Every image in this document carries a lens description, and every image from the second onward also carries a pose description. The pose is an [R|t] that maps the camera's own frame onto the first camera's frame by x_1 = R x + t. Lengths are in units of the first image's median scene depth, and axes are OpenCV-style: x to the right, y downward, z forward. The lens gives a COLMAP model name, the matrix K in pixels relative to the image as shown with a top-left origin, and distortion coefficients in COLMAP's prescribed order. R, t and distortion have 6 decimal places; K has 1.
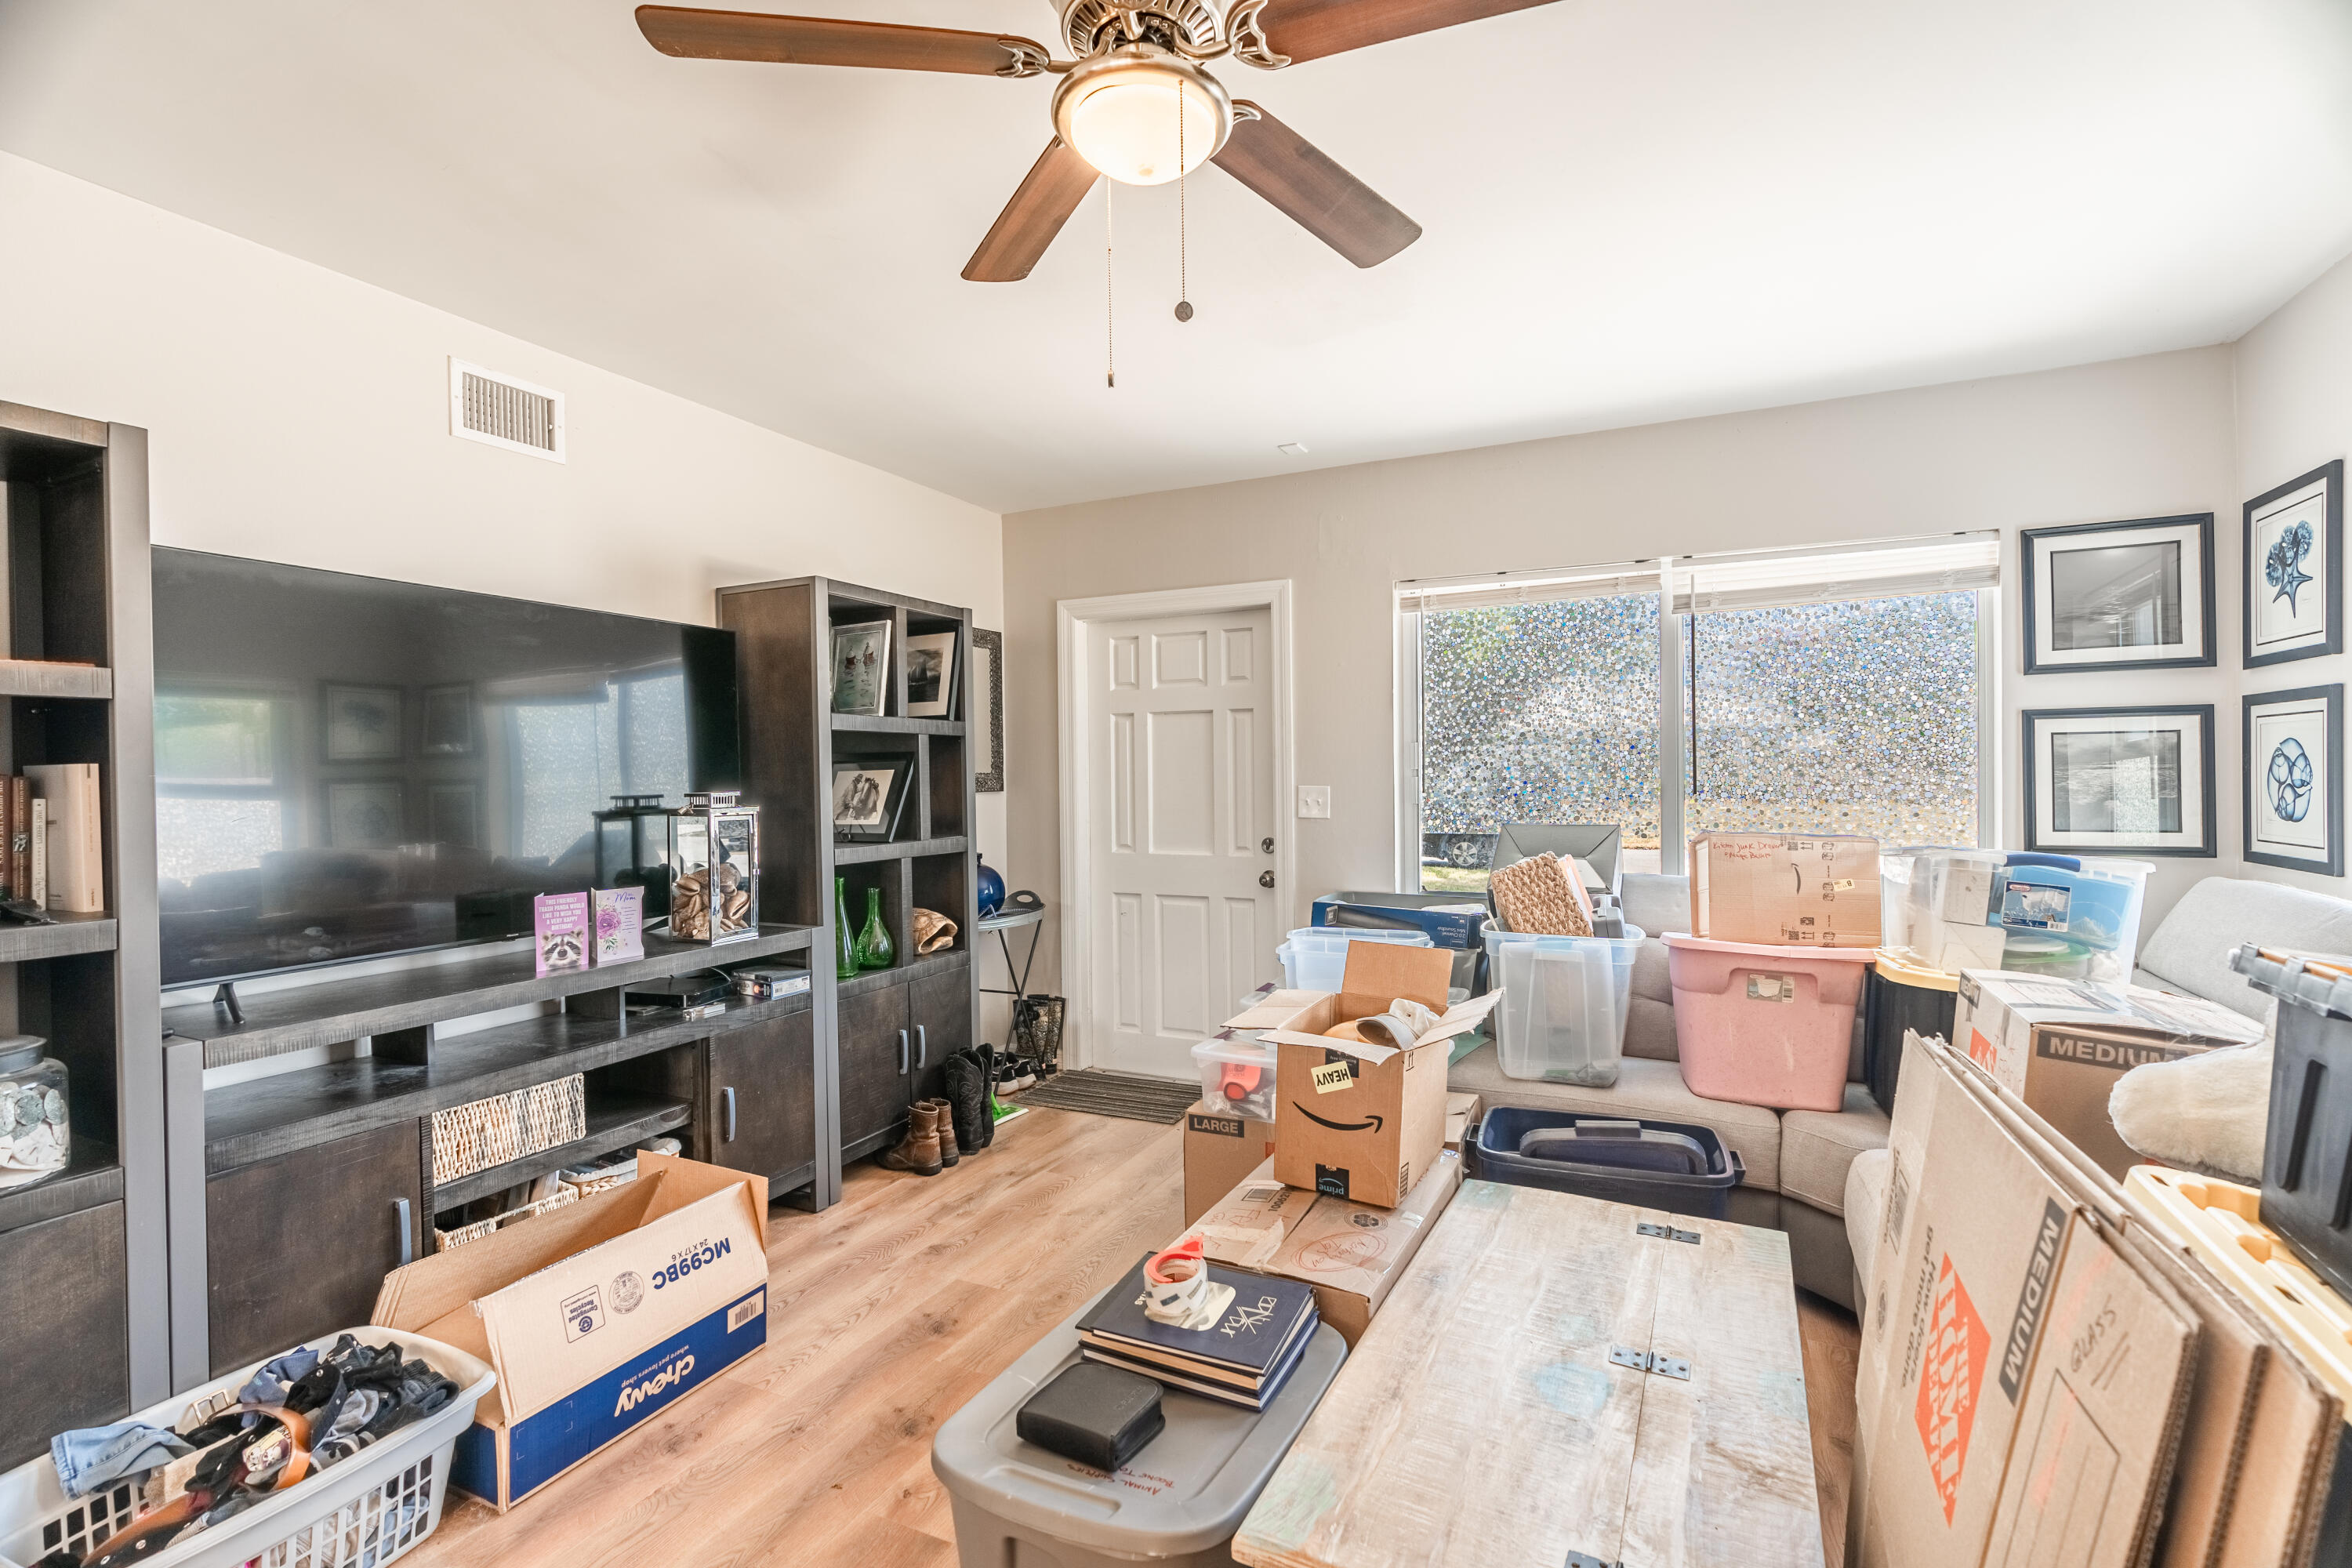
lens RADIAL K [[1070.2, 0, 1172.8], [0, 1070.2, 782.1], [0, 0, 1]] dist [-0.008123, 0.001014]
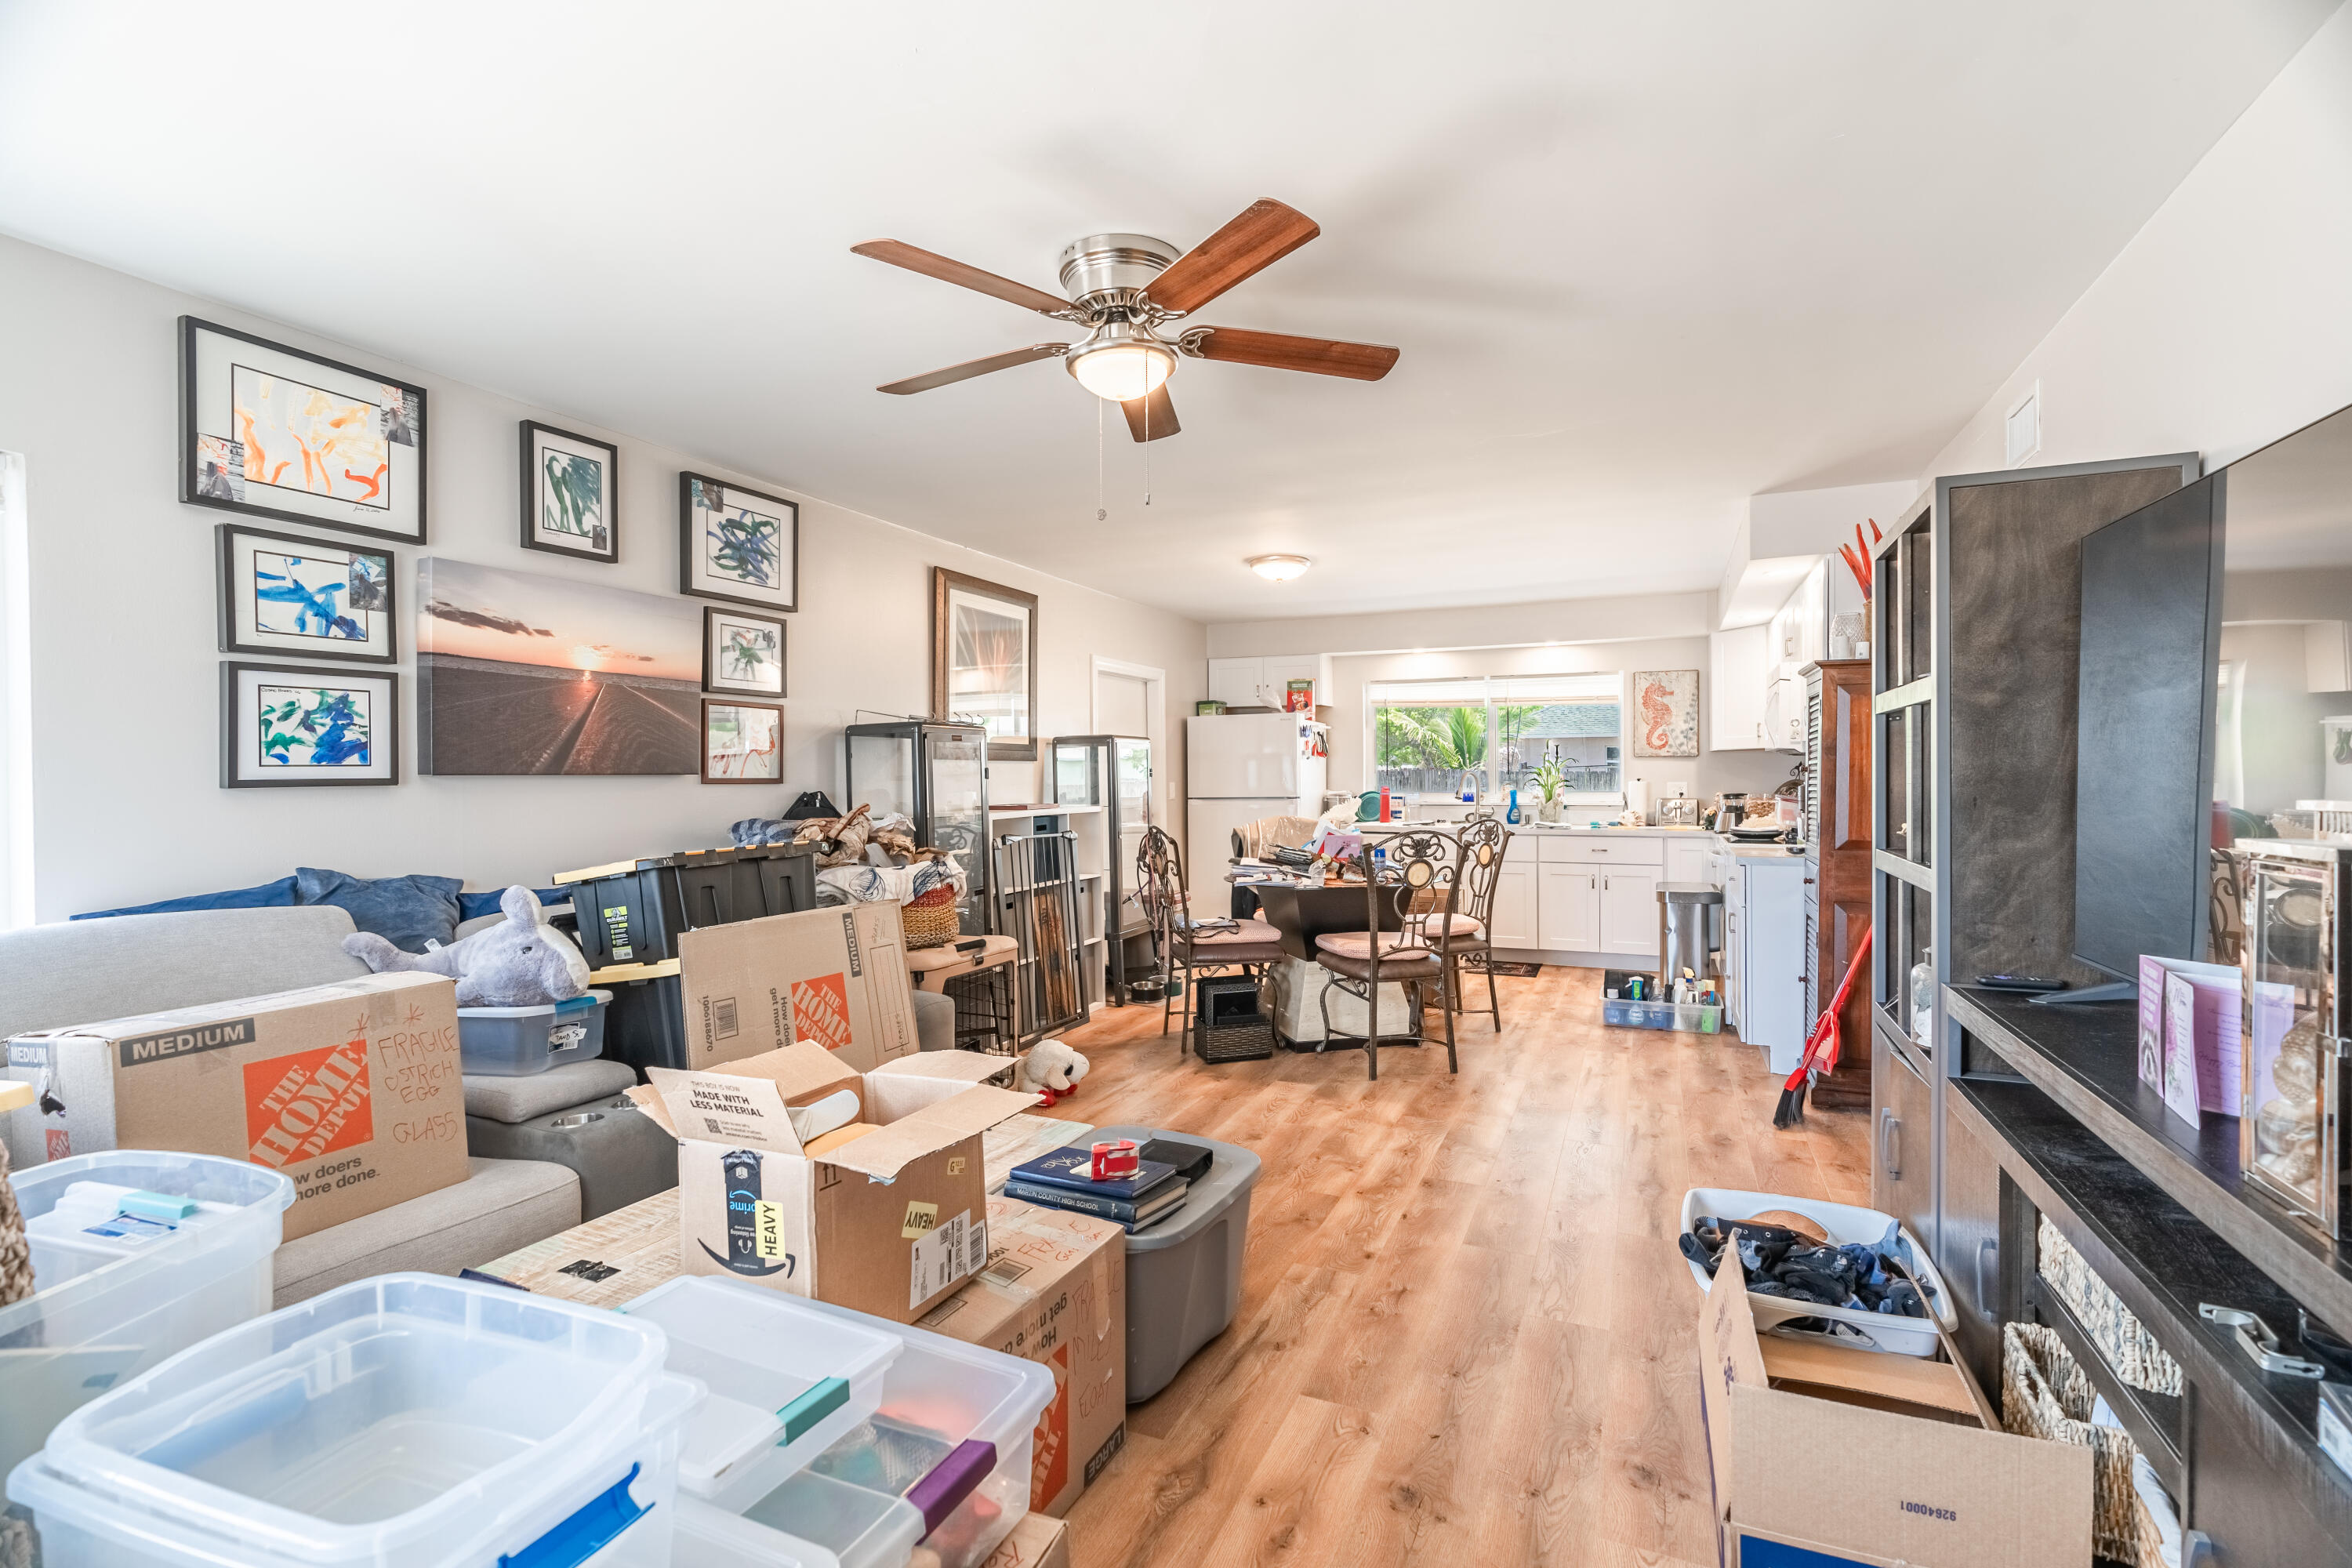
lens RADIAL K [[1061.2, 0, 1171.2], [0, 1061.2, 784.7], [0, 0, 1]] dist [-0.004373, 0.000634]
pose [[-0.999449, 0.018256, -0.027710, -0.020034], [0.017687, 0.999631, 0.020614, -0.012095], [0.028076, 0.020112, -0.999403, 1.229035]]
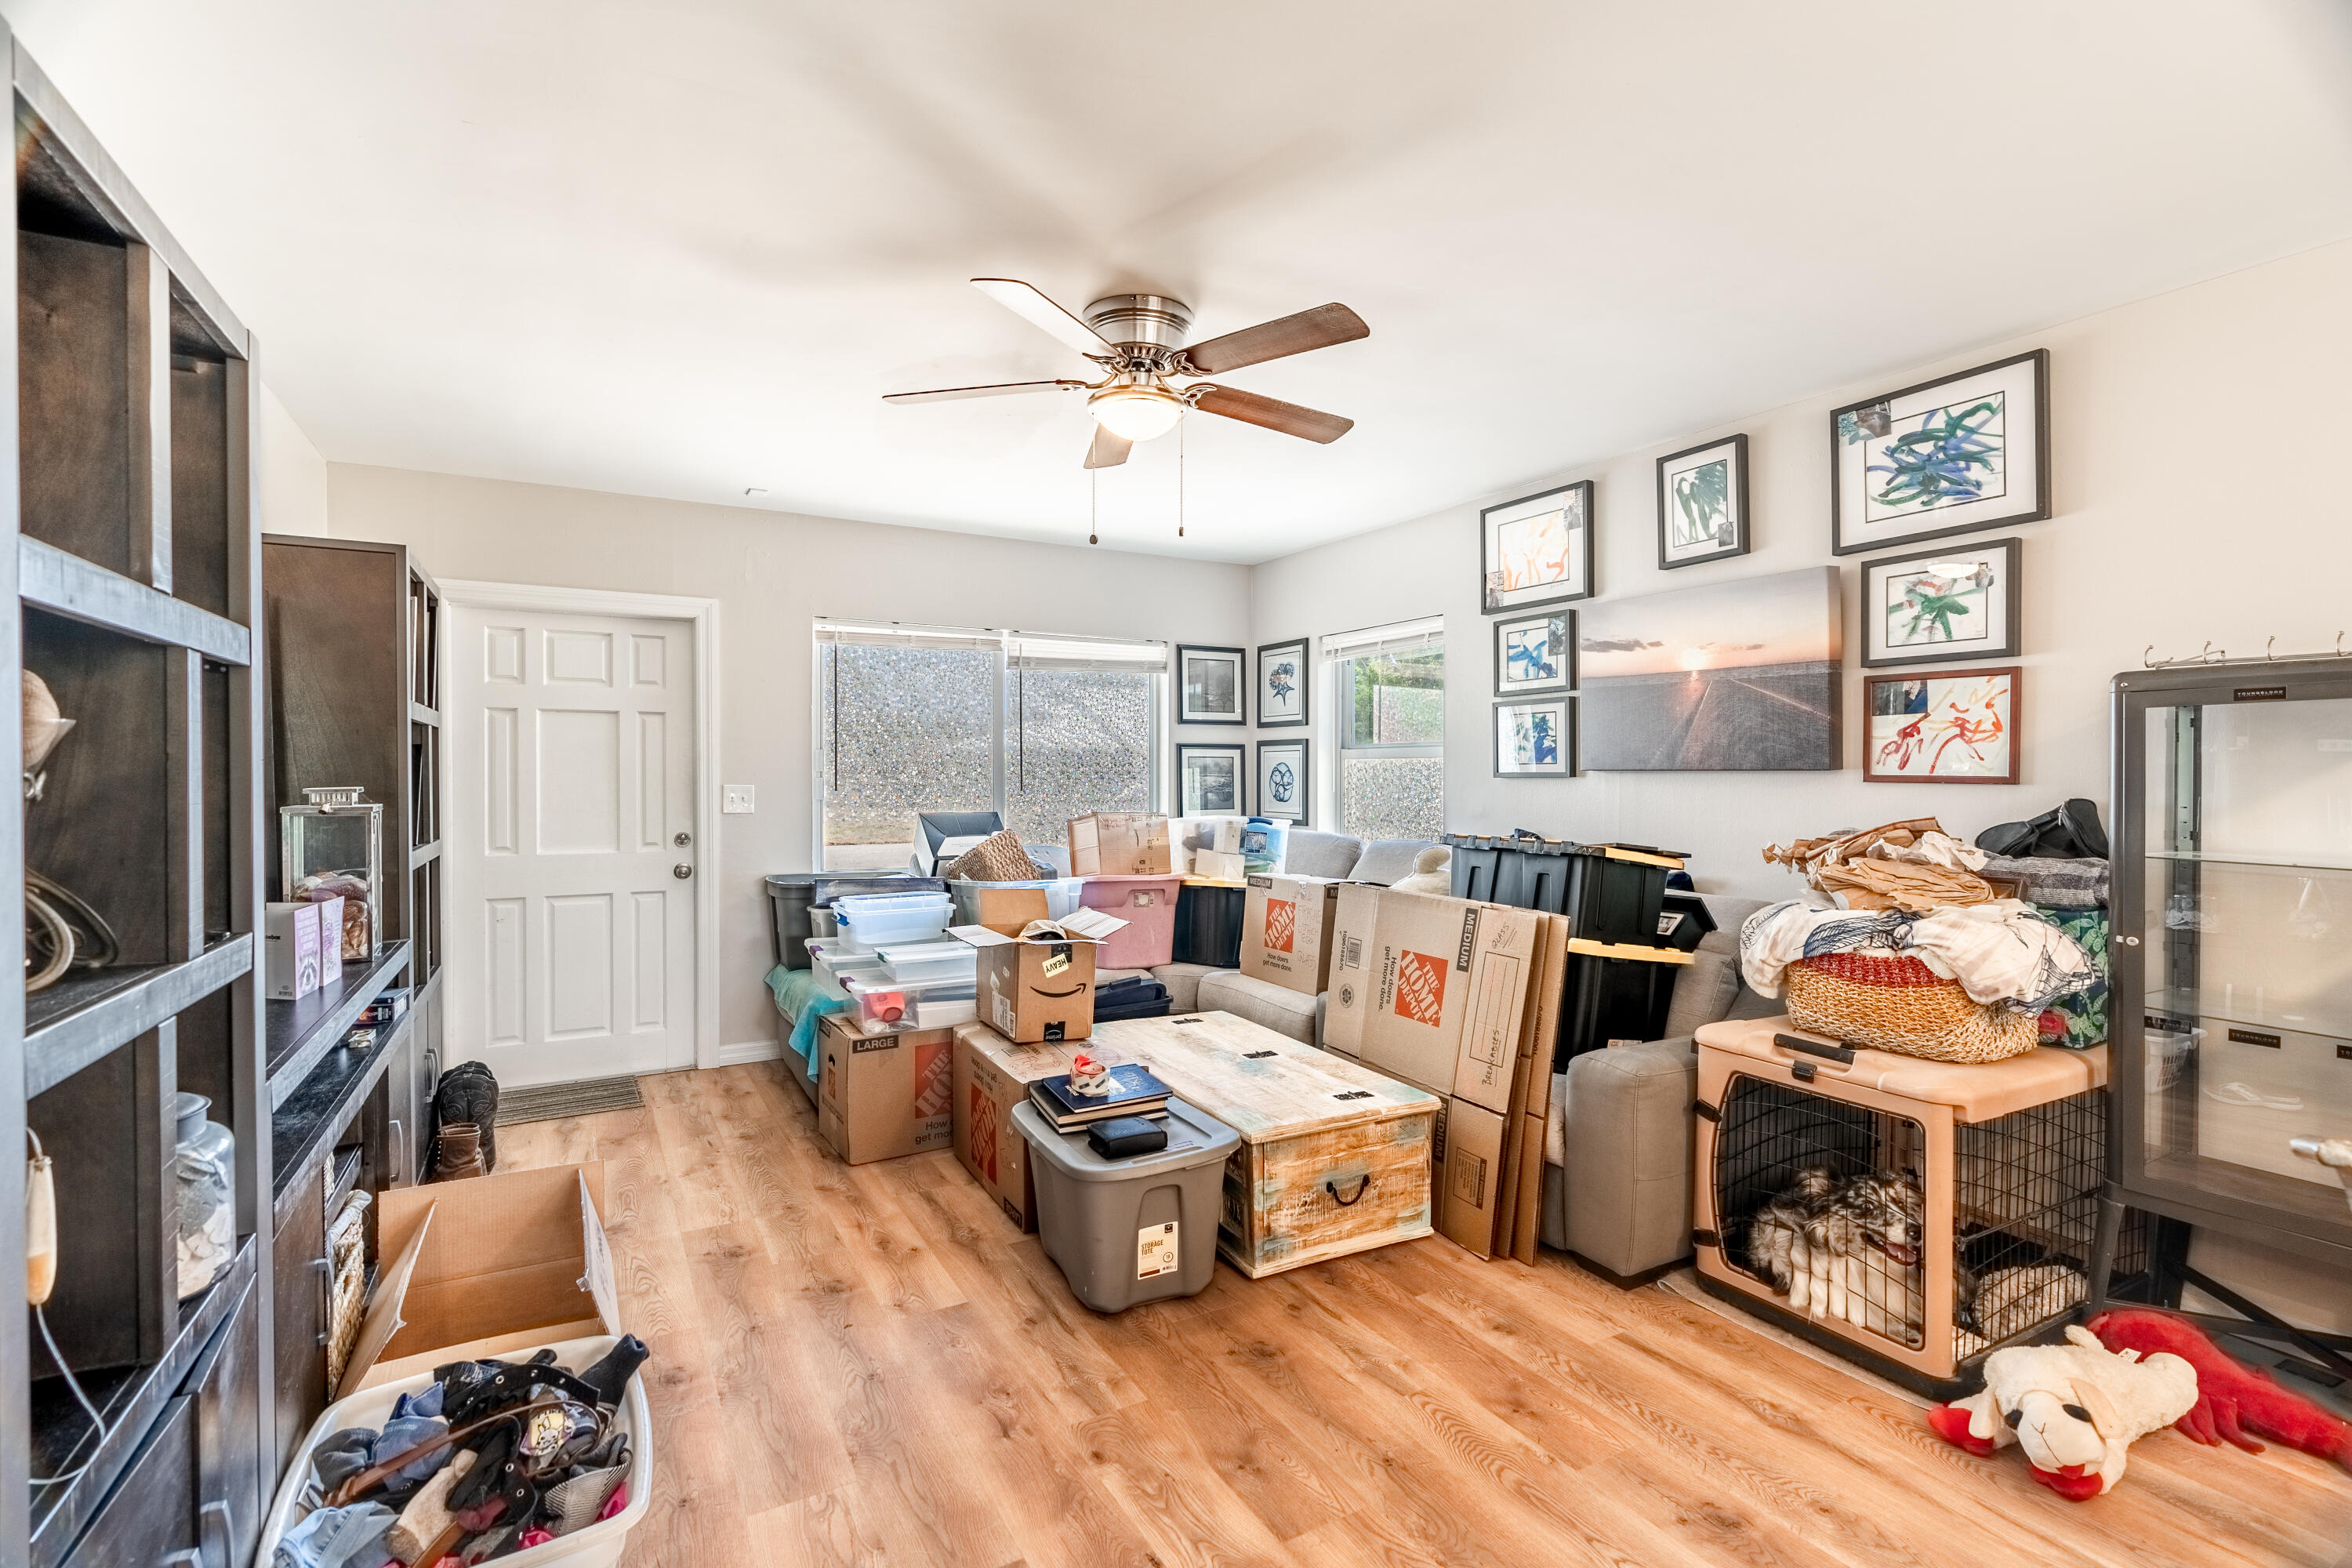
lens RADIAL K [[1070.2, 0, 1172.8], [0, 1070.2, 782.1], [0, 0, 1]] dist [-0.008123, 0.001014]
pose [[0.569077, 0.005625, 0.822265, -0.691700], [-0.001238, 0.999981, -0.005984, 0.008886], [-0.822283, 0.002387, 0.569074, -0.029991]]
